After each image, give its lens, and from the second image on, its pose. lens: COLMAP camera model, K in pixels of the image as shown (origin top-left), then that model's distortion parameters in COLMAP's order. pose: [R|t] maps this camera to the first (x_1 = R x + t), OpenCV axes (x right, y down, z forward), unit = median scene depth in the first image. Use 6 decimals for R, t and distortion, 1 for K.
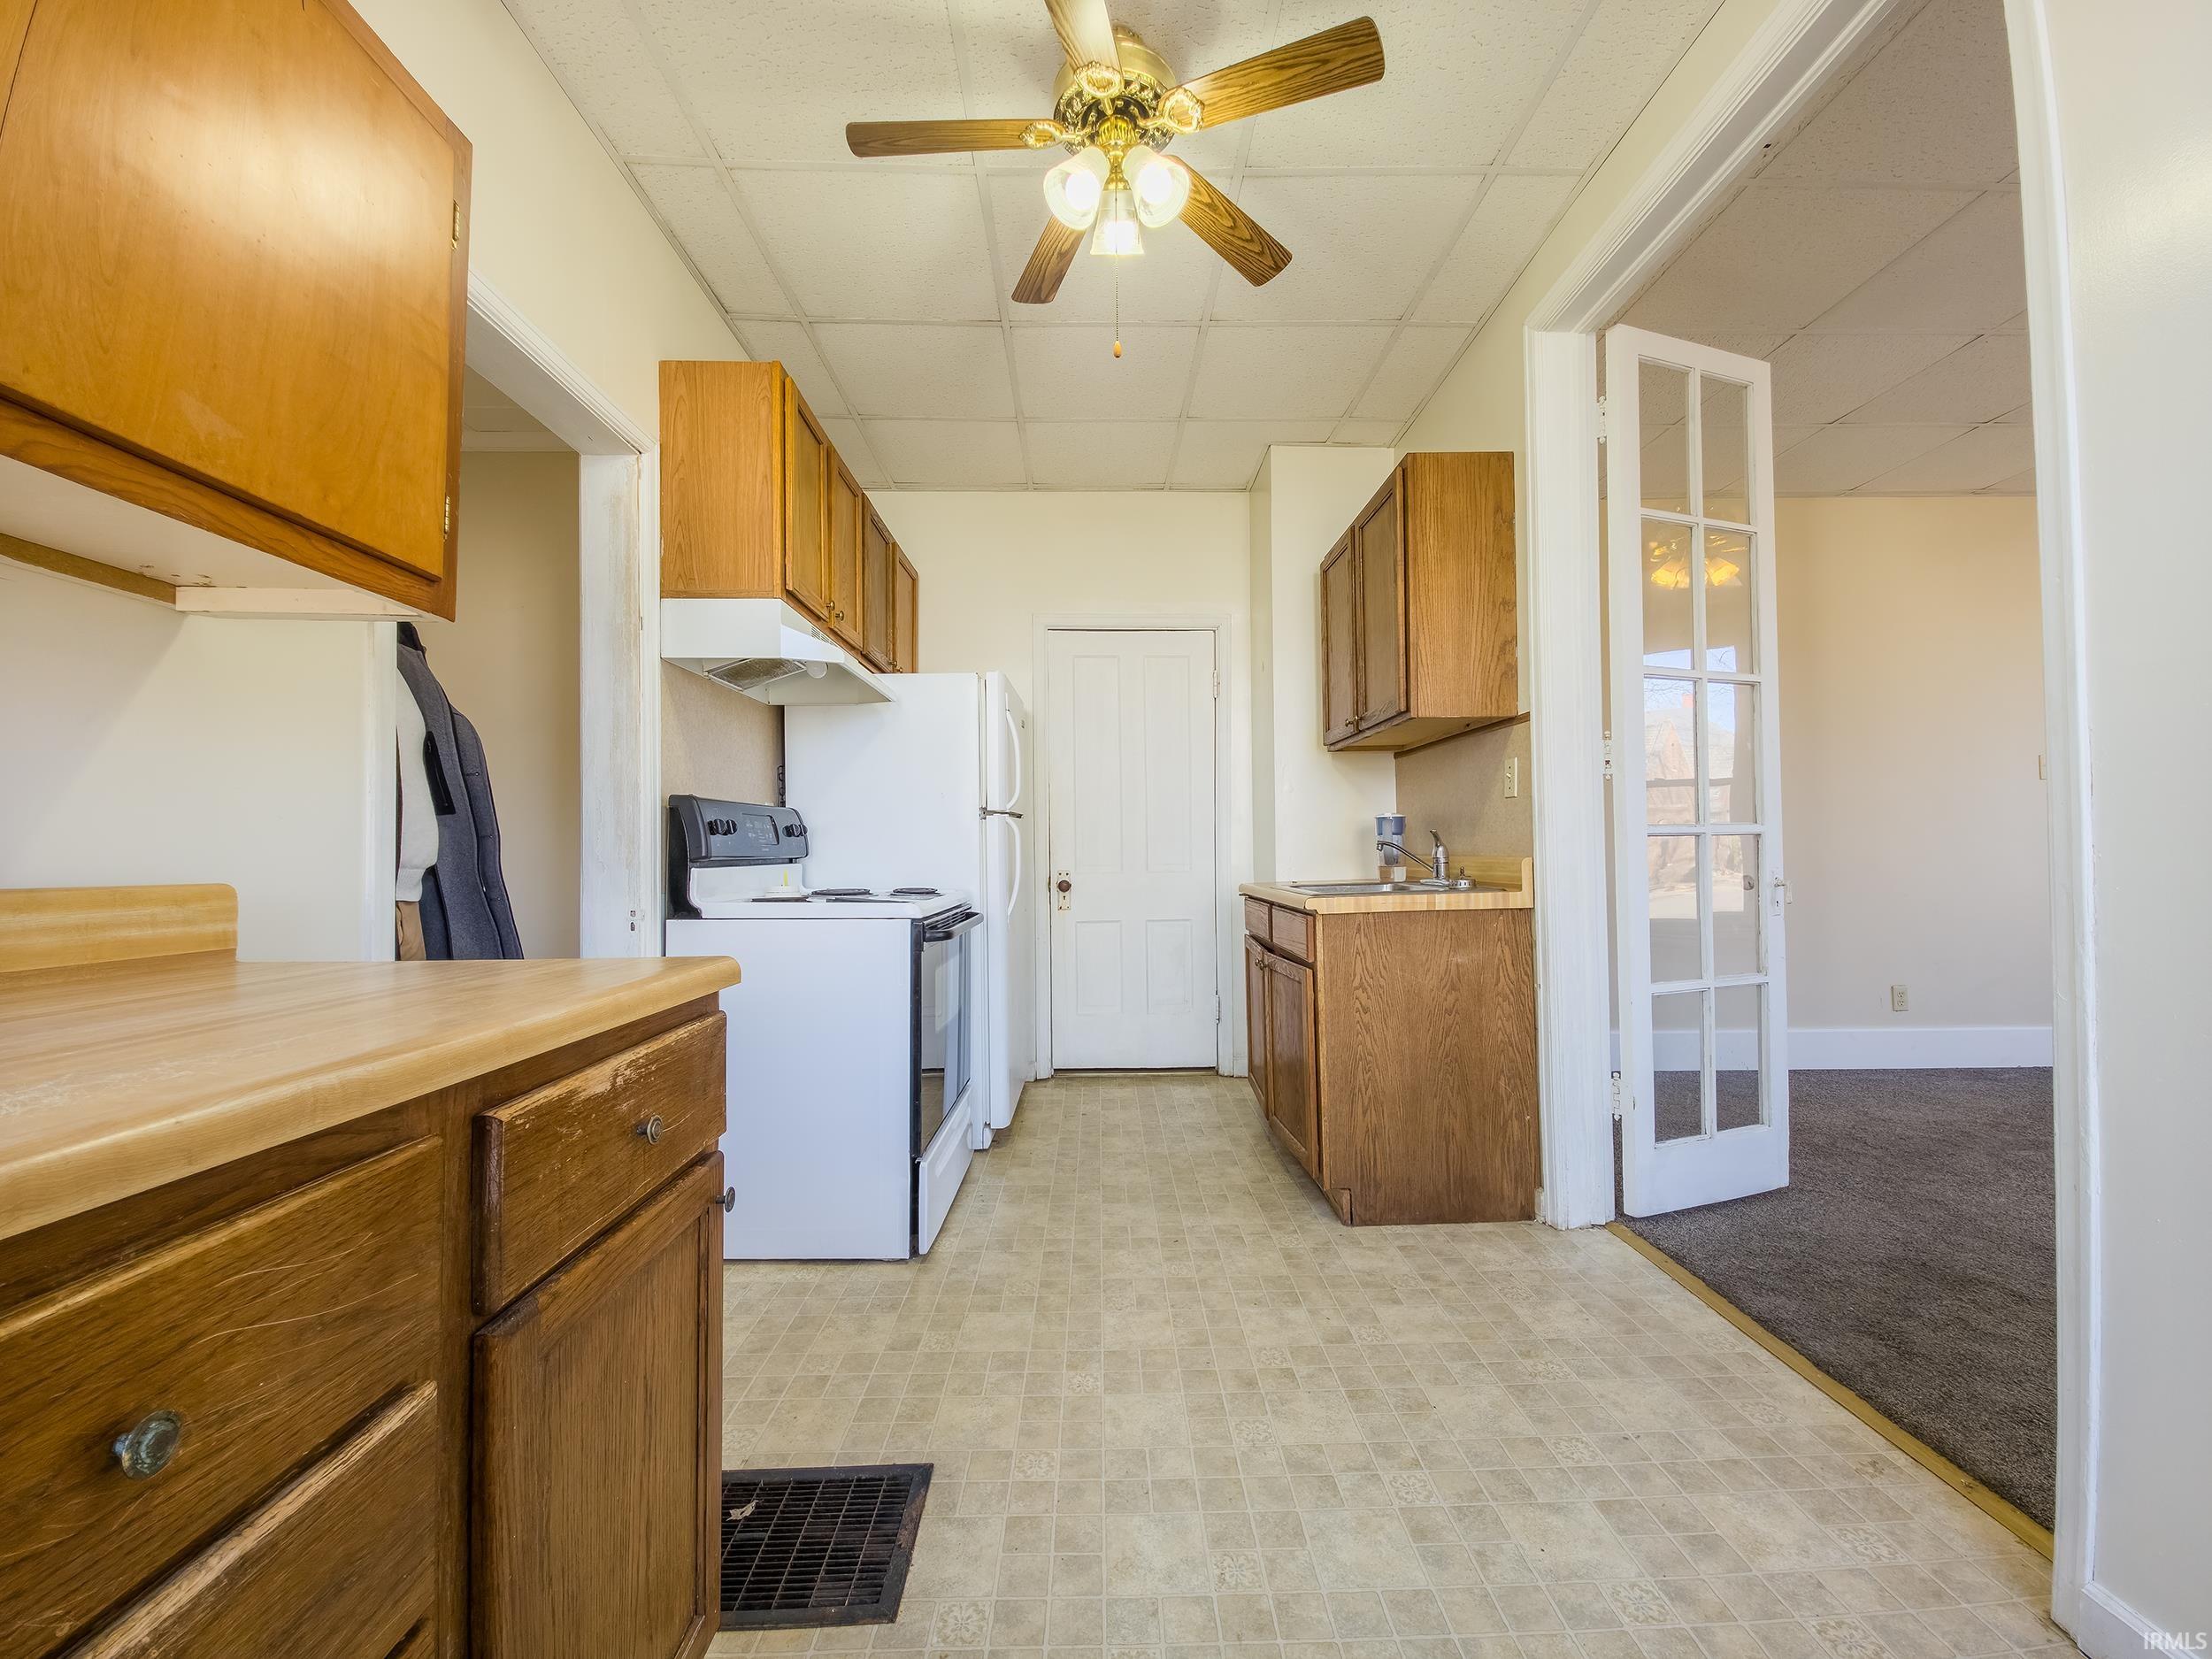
lens RADIAL K [[886.0, 0, 1126.0], [0, 886.0, 825.8], [0, 0, 1]] dist [0.011685, -0.006558]
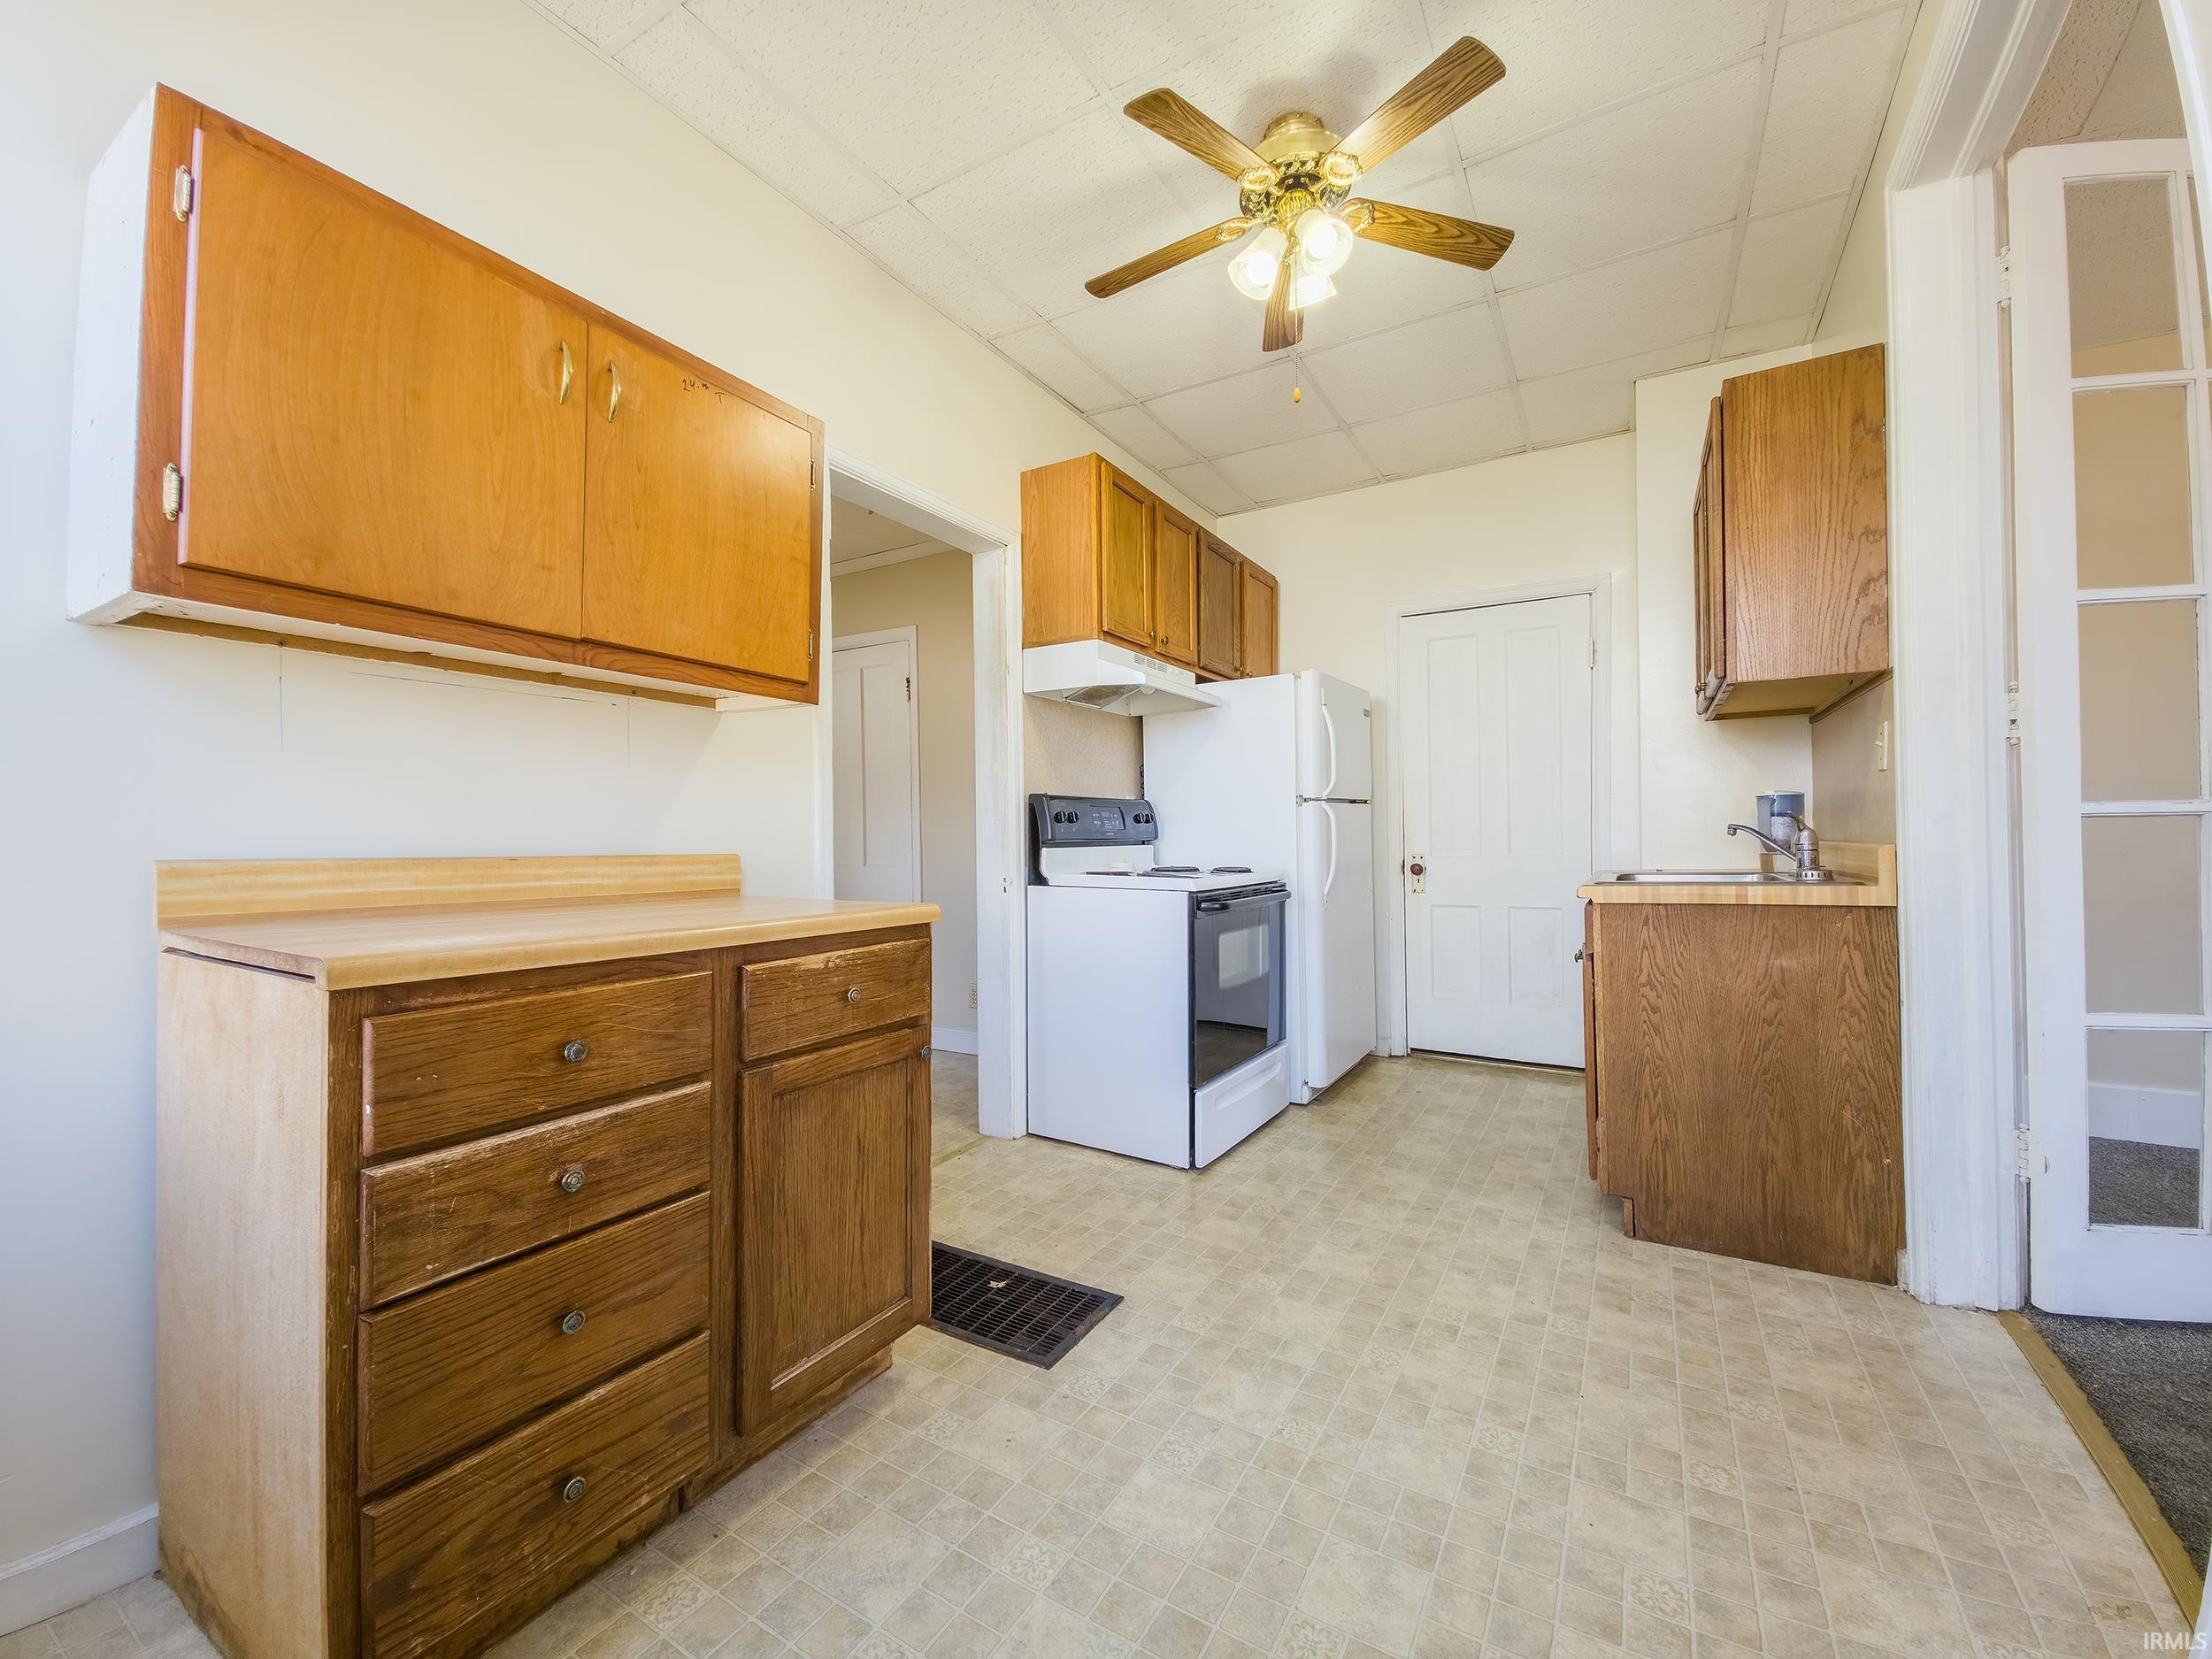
lens RADIAL K [[886.0, 0, 1110.2], [0, 886.0, 822.1], [0, 0, 1]] dist [0.011685, -0.006558]
pose [[0.845642, -0.006545, -0.533711, 0.323045], [0.015508, 0.999804, 0.012309, -0.006645], [0.533526, -0.018686, 0.845577, -0.082023]]
